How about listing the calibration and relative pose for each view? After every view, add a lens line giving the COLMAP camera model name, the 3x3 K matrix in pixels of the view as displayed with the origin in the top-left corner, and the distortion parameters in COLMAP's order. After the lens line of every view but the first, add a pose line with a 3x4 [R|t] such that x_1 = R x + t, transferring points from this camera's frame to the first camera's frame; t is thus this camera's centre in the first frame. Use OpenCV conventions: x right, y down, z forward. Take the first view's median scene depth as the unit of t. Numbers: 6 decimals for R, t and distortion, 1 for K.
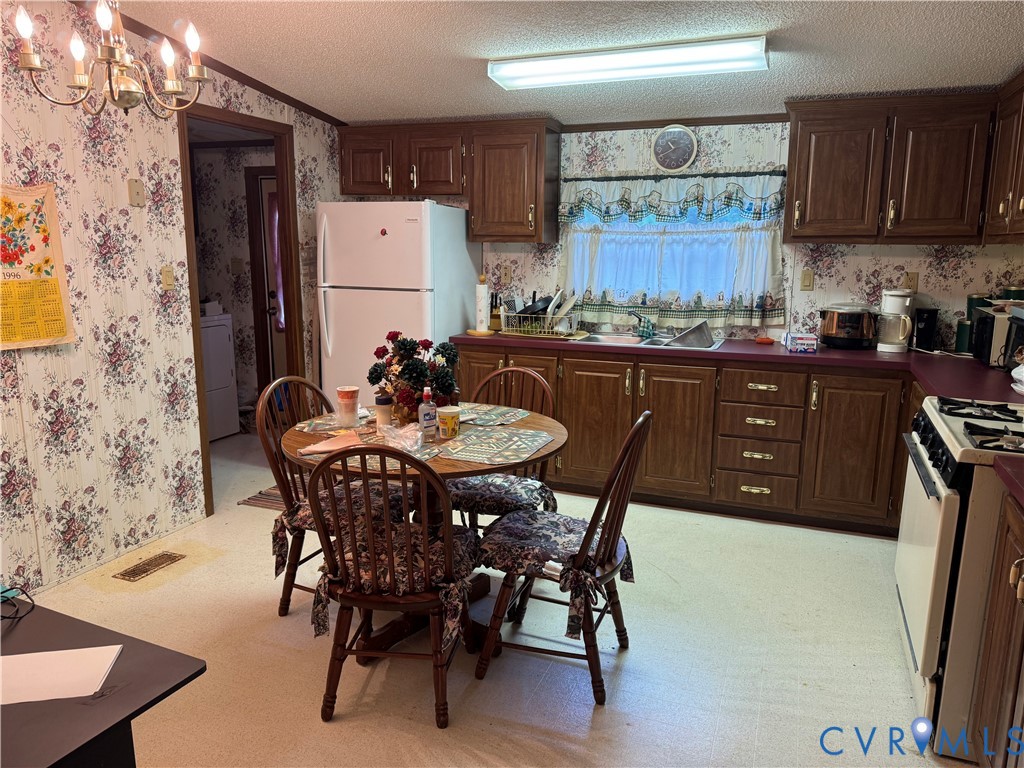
lens RADIAL K [[718.1, 0, 512.1], [0, 718.1, 382.9], [0, 0, 1]] dist [0.032342, -0.034319]
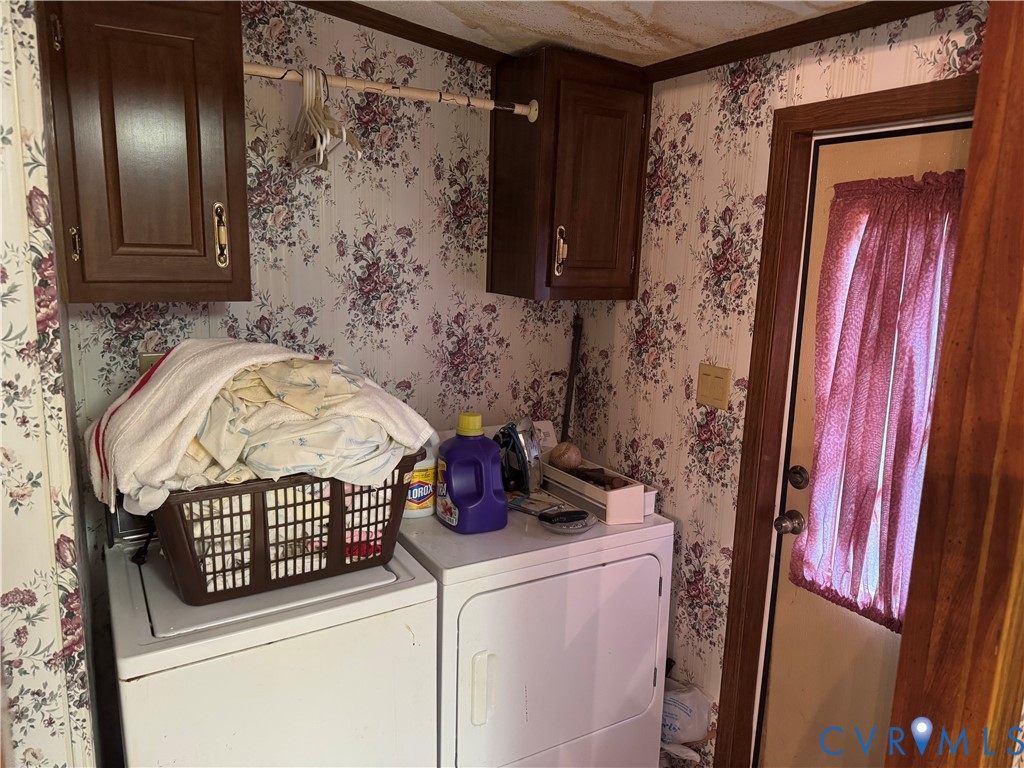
lens RADIAL K [[718.1, 0, 511.7], [0, 718.1, 383.7], [0, 0, 1]] dist [0.032342, -0.034319]
pose [[0.778535, 0.131063, -0.613763, -0.234810], [-0.142648, 0.989309, 0.030314, -0.160020], [0.611175, 0.063951, 0.788908, 0.645779]]
